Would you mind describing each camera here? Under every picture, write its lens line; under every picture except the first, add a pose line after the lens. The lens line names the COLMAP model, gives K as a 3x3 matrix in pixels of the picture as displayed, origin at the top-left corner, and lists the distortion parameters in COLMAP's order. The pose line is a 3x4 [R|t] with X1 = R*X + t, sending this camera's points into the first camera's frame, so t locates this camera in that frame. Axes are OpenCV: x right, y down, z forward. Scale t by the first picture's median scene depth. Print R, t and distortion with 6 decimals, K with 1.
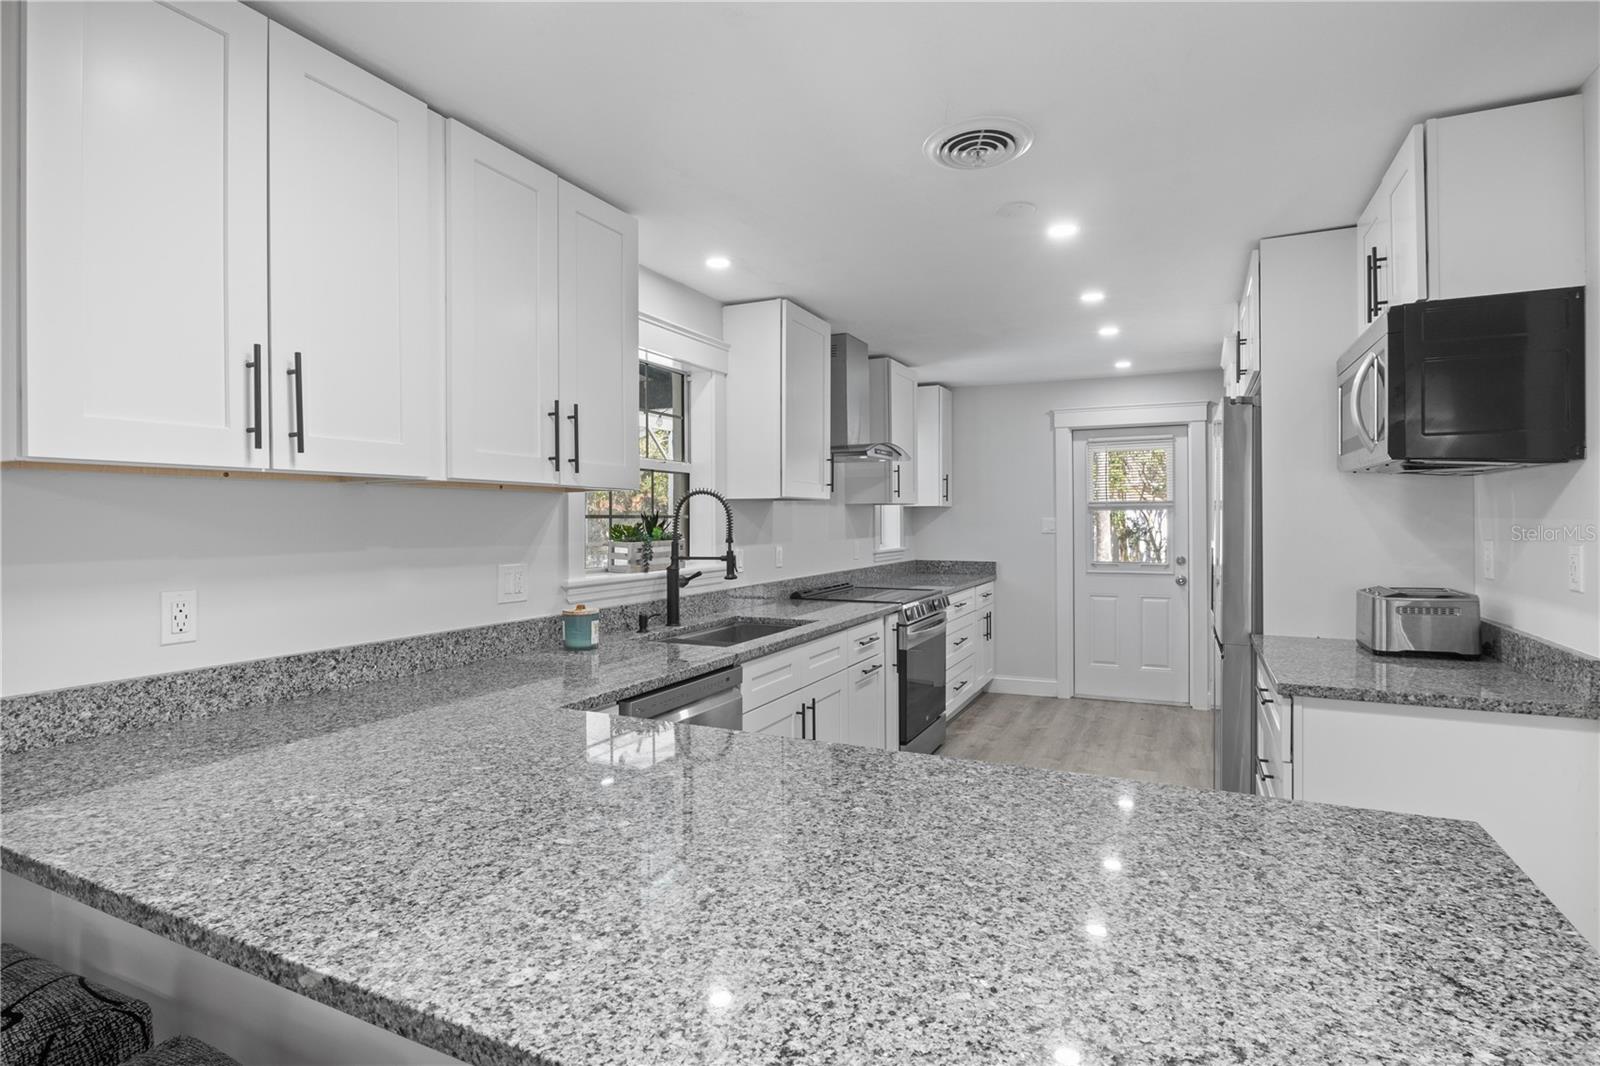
lens RADIAL K [[799.2, 0, 807.7], [0, 799.2, 528.6], [0, 0, 1]] dist [-0.002021, -0.004290]
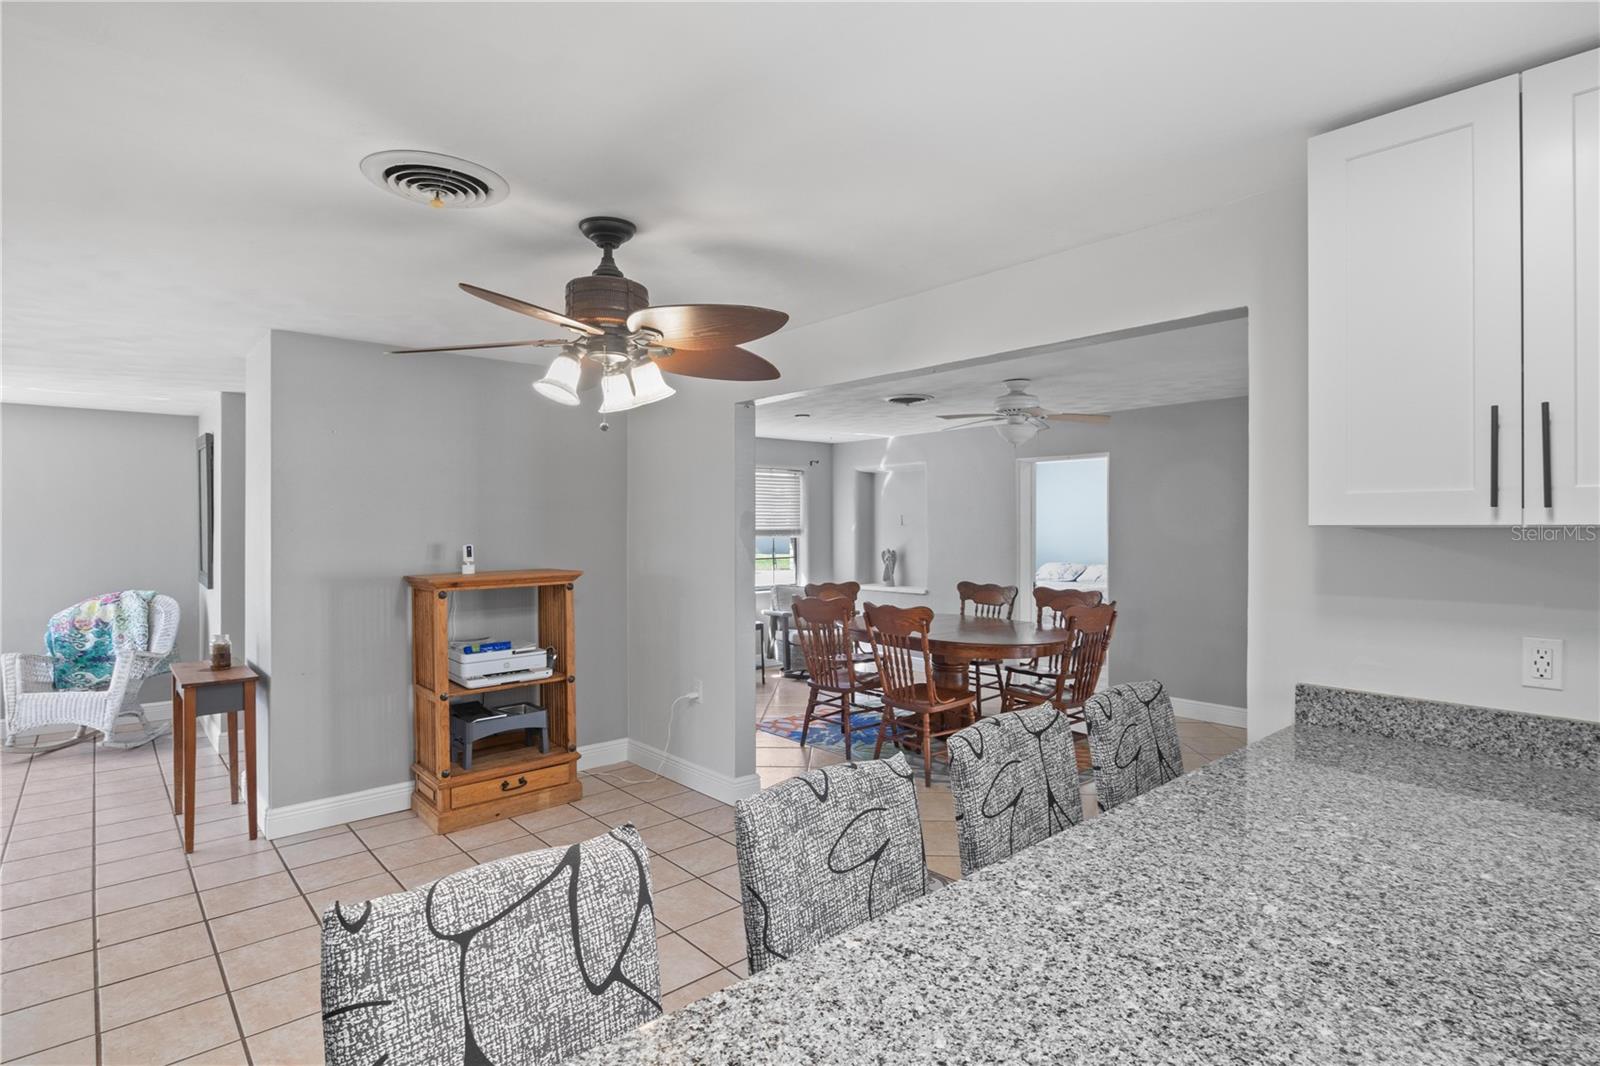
lens RADIAL K [[799.2, 0, 804.9], [0, 799.2, 530.5], [0, 0, 1]] dist [-0.002021, -0.004290]
pose [[-0.392031, 0.009895, -0.919899, 0.717331], [-0.010671, 0.999826, 0.015303, -0.089547], [0.919890, 0.015815, -0.391857, 0.686369]]
